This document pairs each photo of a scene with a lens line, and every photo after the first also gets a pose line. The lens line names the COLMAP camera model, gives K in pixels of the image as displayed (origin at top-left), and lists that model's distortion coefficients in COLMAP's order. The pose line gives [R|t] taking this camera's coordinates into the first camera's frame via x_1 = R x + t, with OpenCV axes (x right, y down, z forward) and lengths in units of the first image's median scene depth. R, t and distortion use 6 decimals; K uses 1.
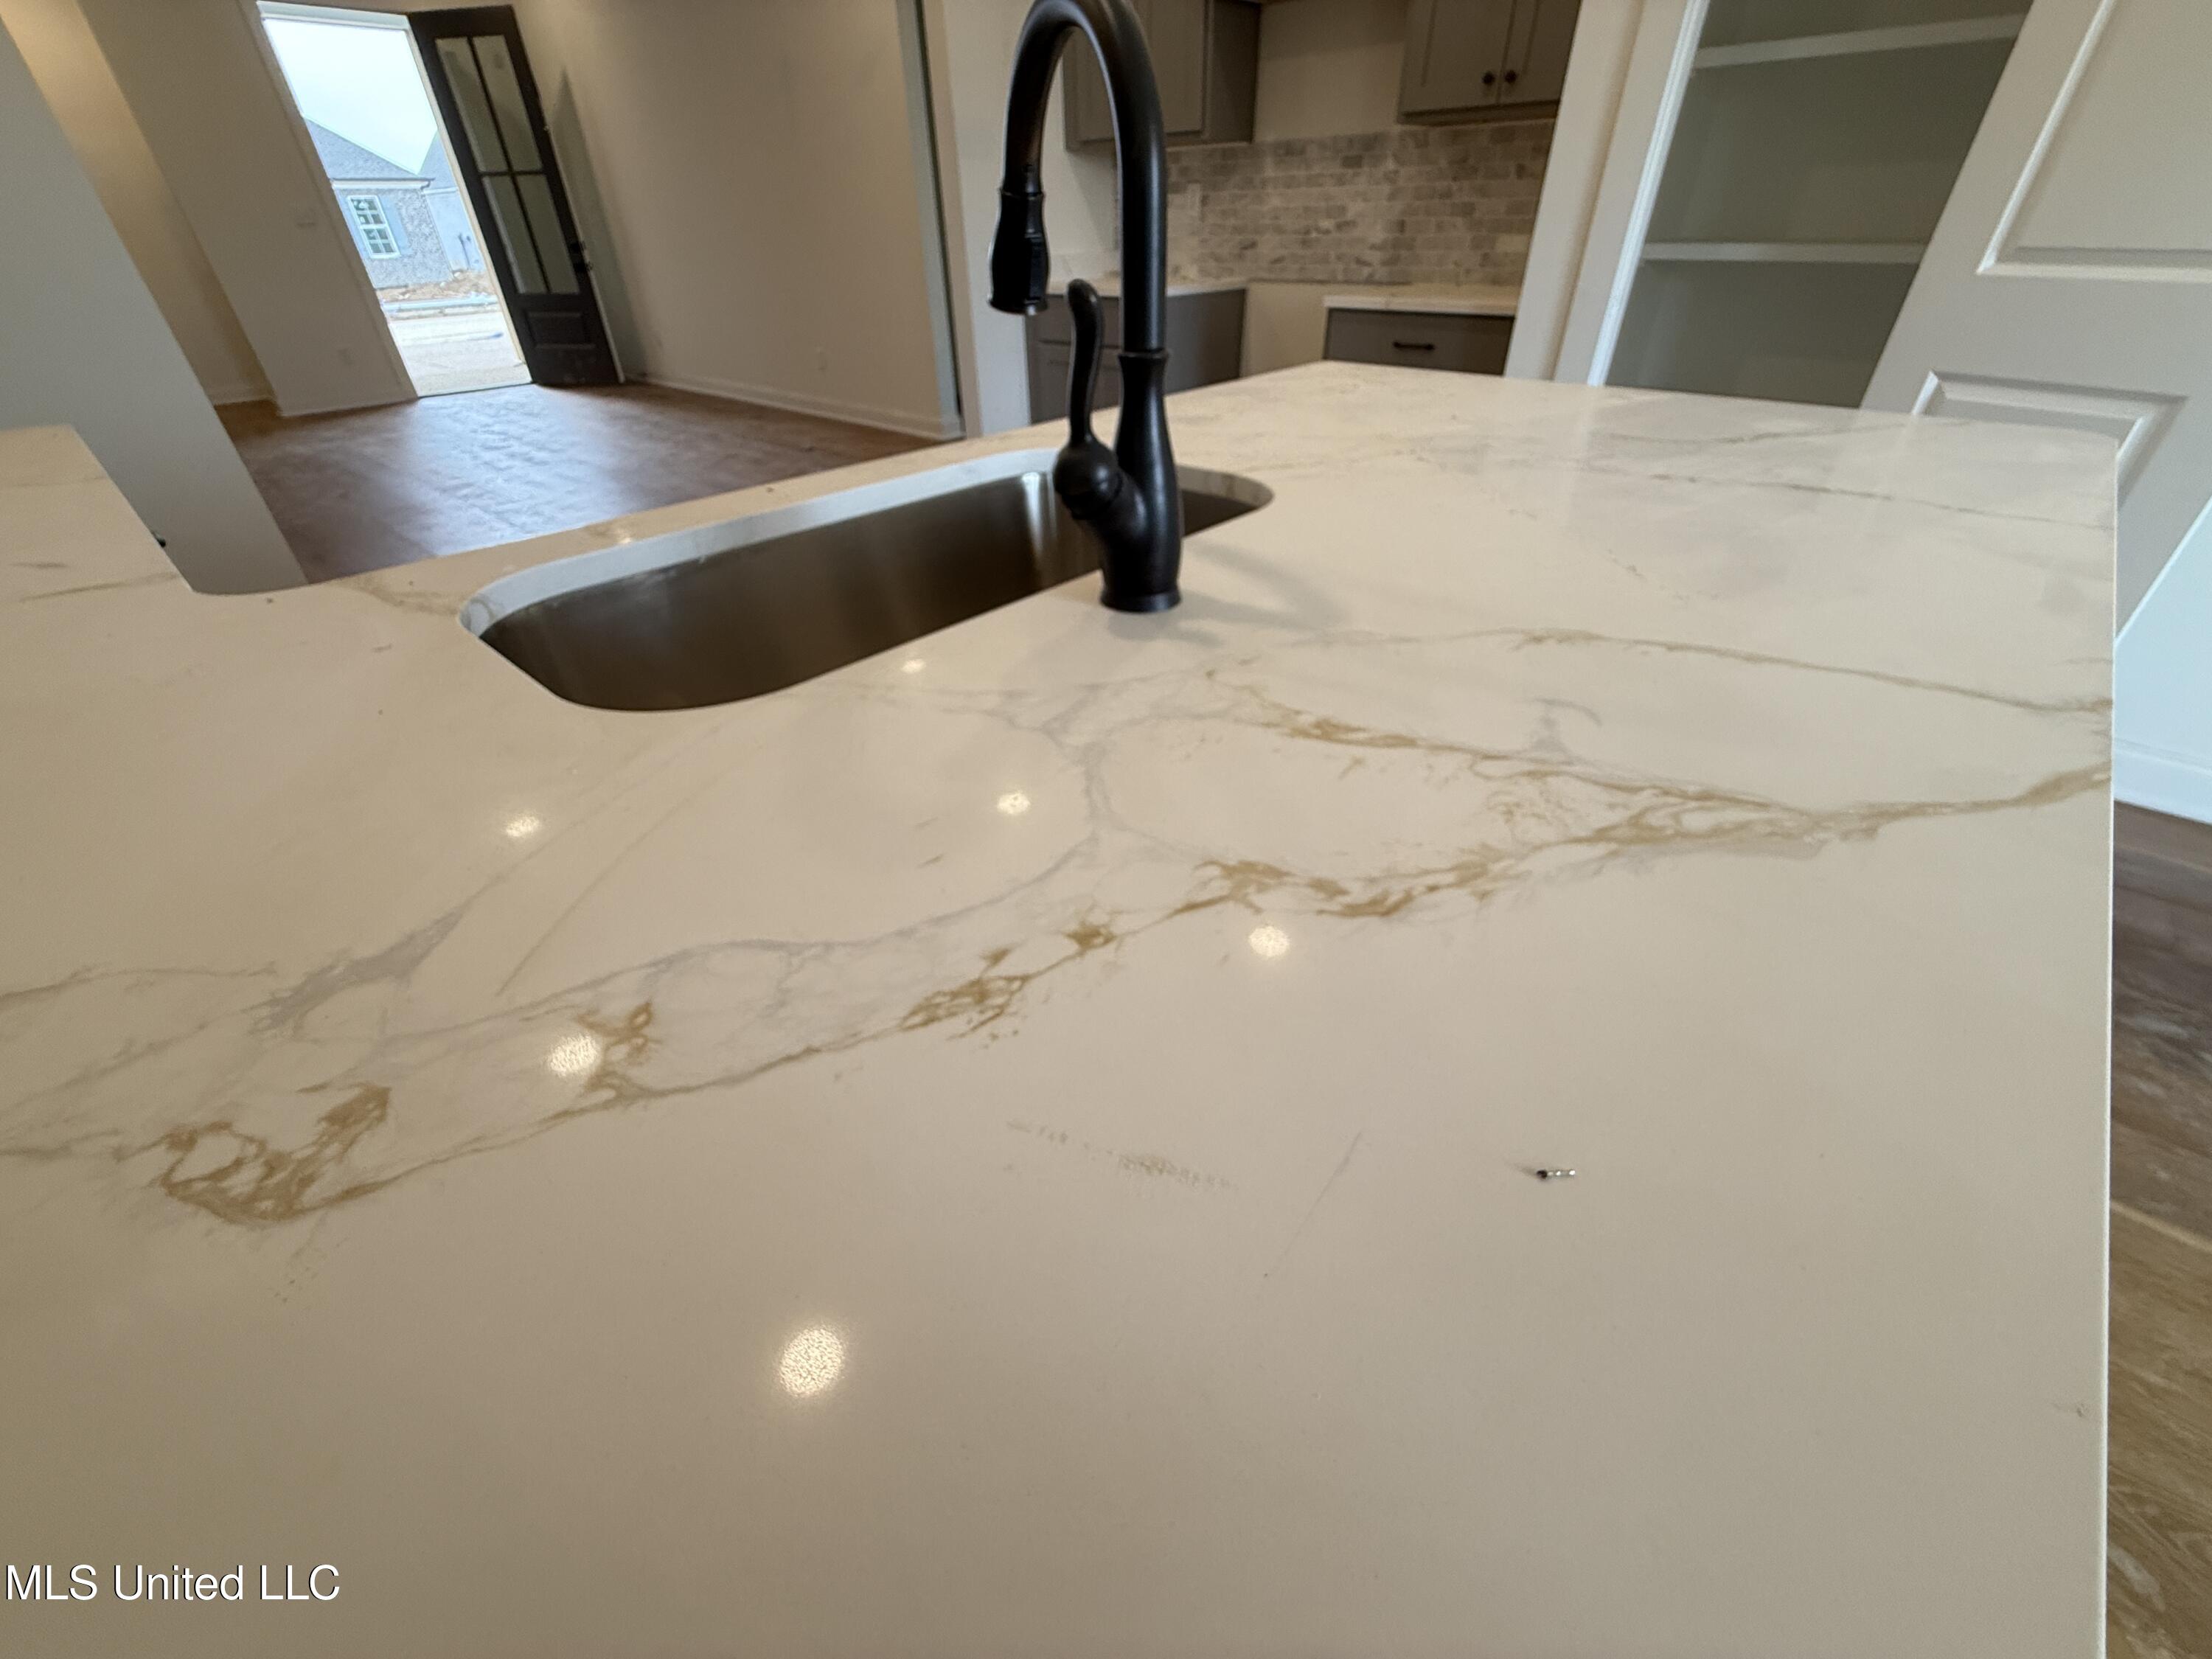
lens RADIAL K [[889.4, 0, 1102.4], [0, 889.4, 825.0], [0, 0, 1]] dist [0.001018, -0.000127]
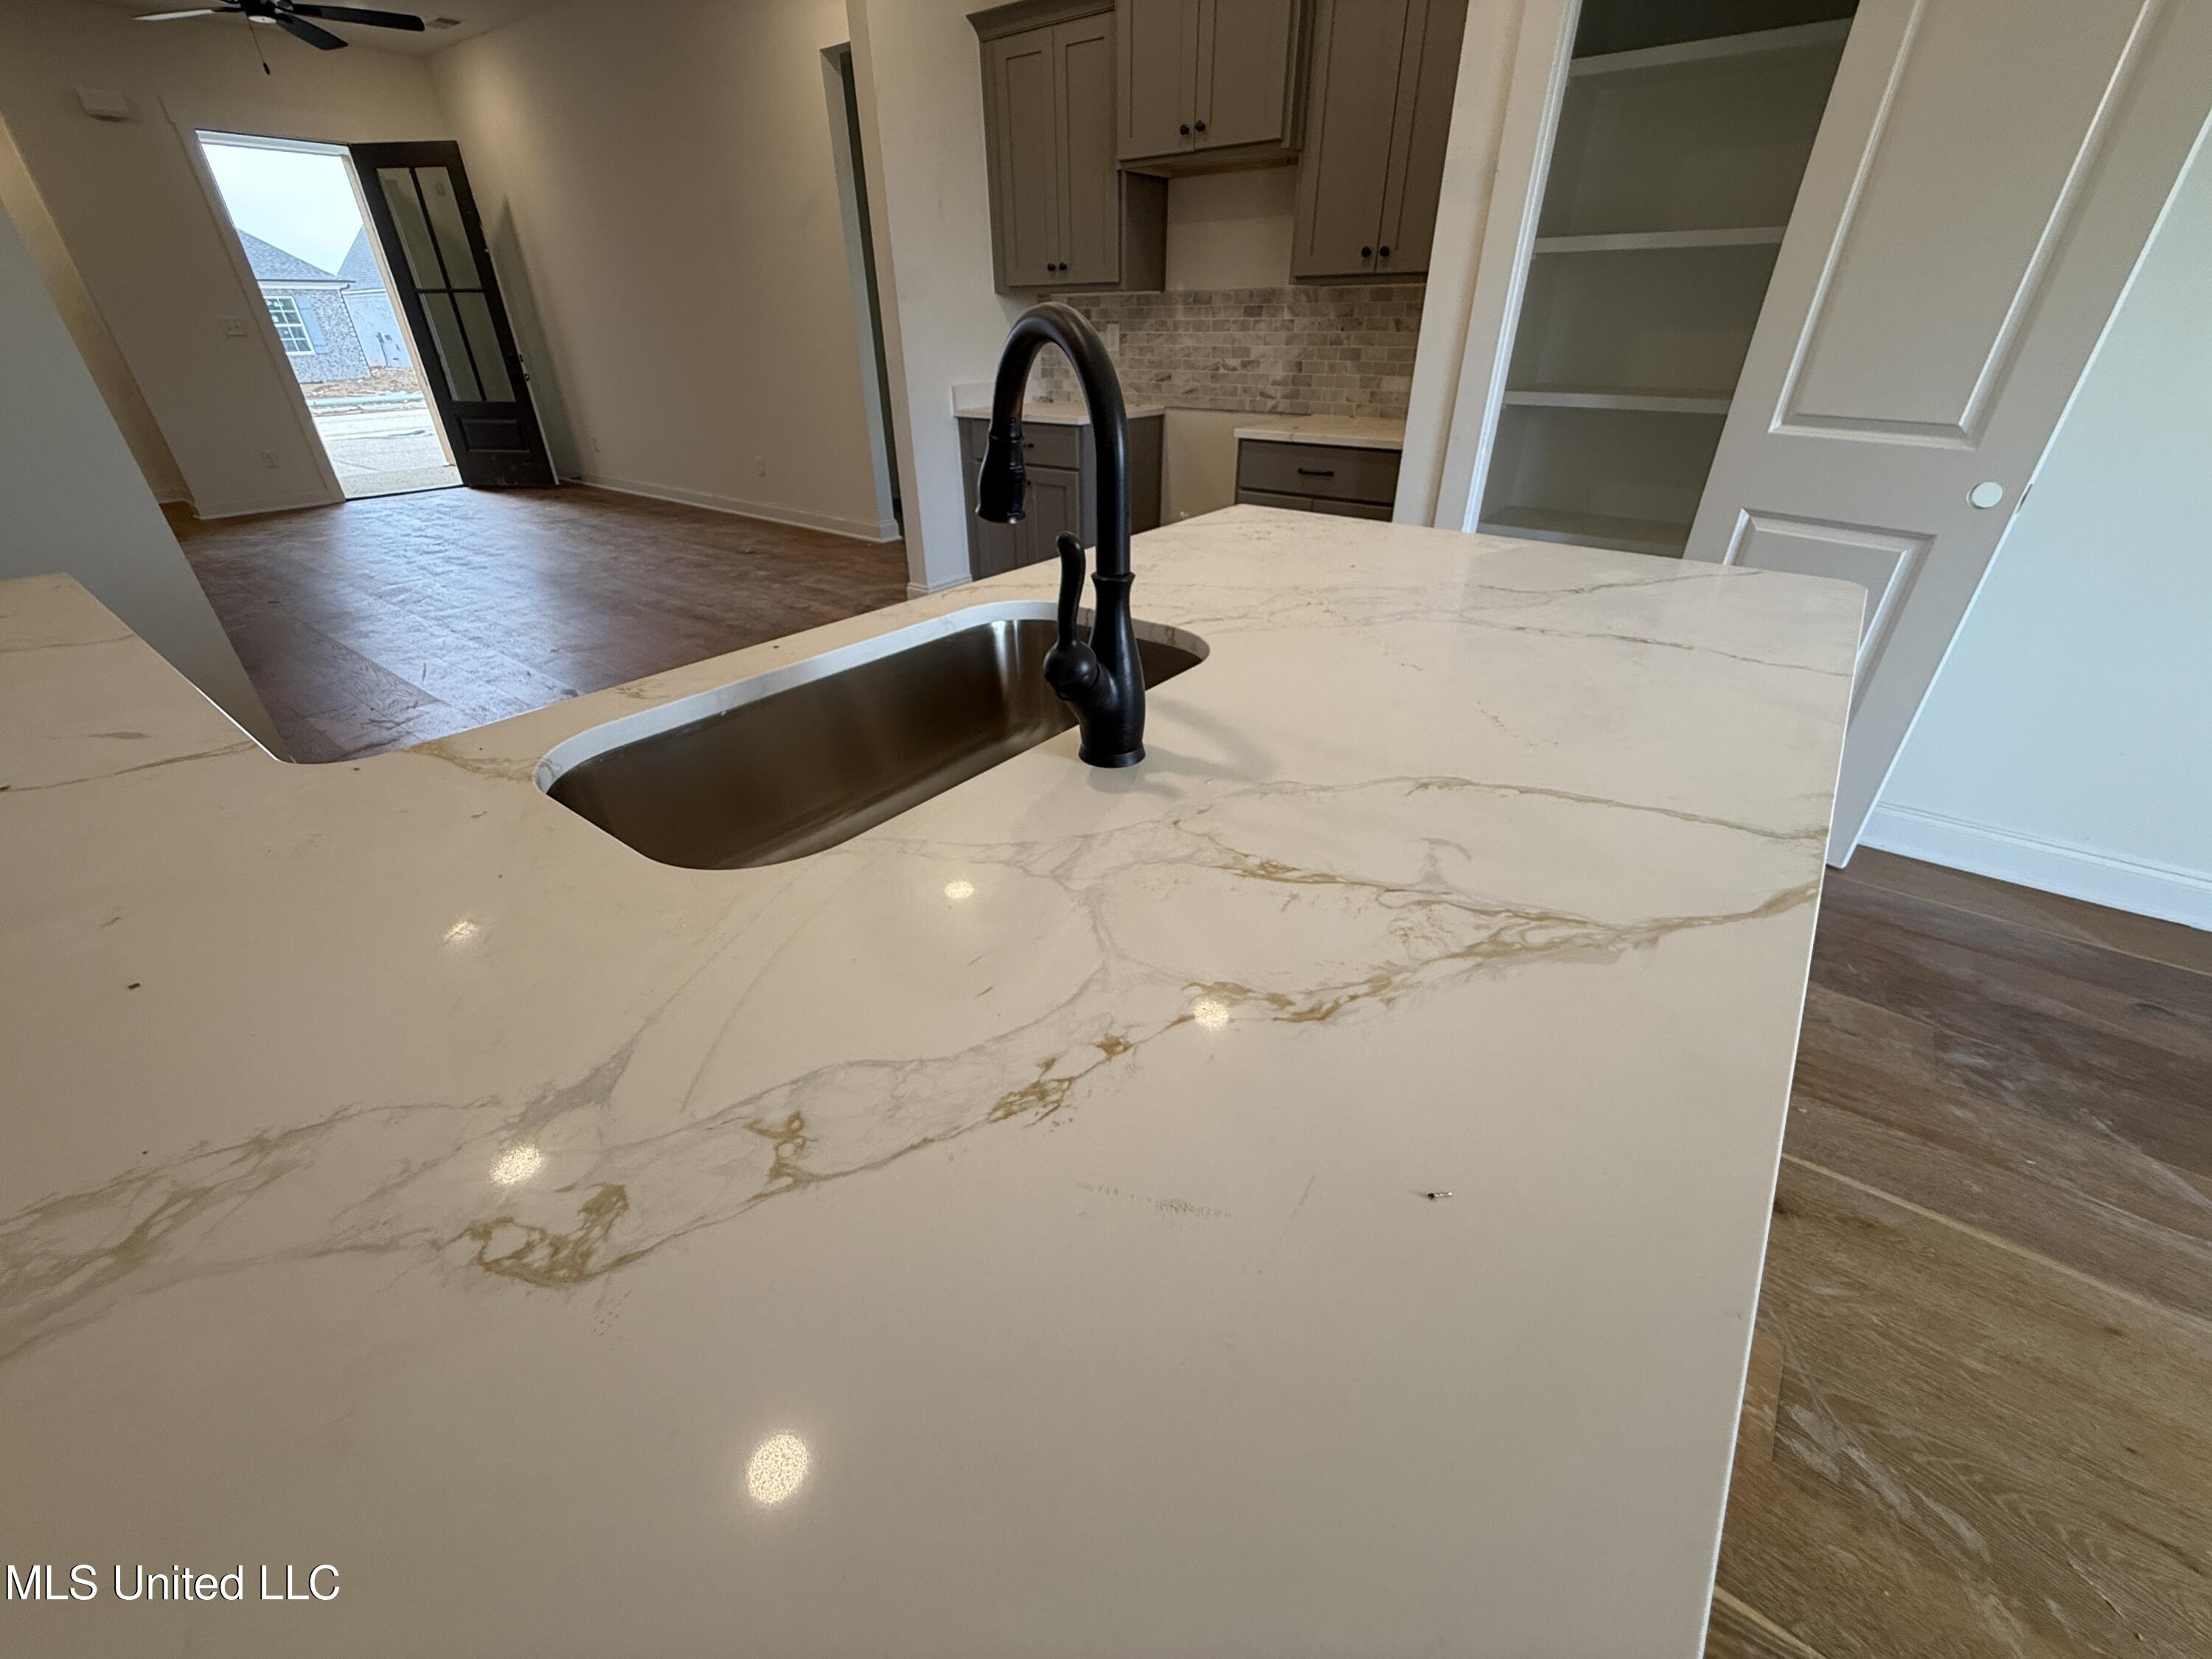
lens RADIAL K [[883.6, 0, 1100.7], [0, 883.6, 827.0], [0, 0, 1]] dist [0.000523, 0.000082]
pose [[0.996756, -0.029061, 0.075050, -0.062980], [0.035001, 0.996253, -0.079086, -0.052385], [-0.072471, 0.081457, 0.994039, -0.194797]]
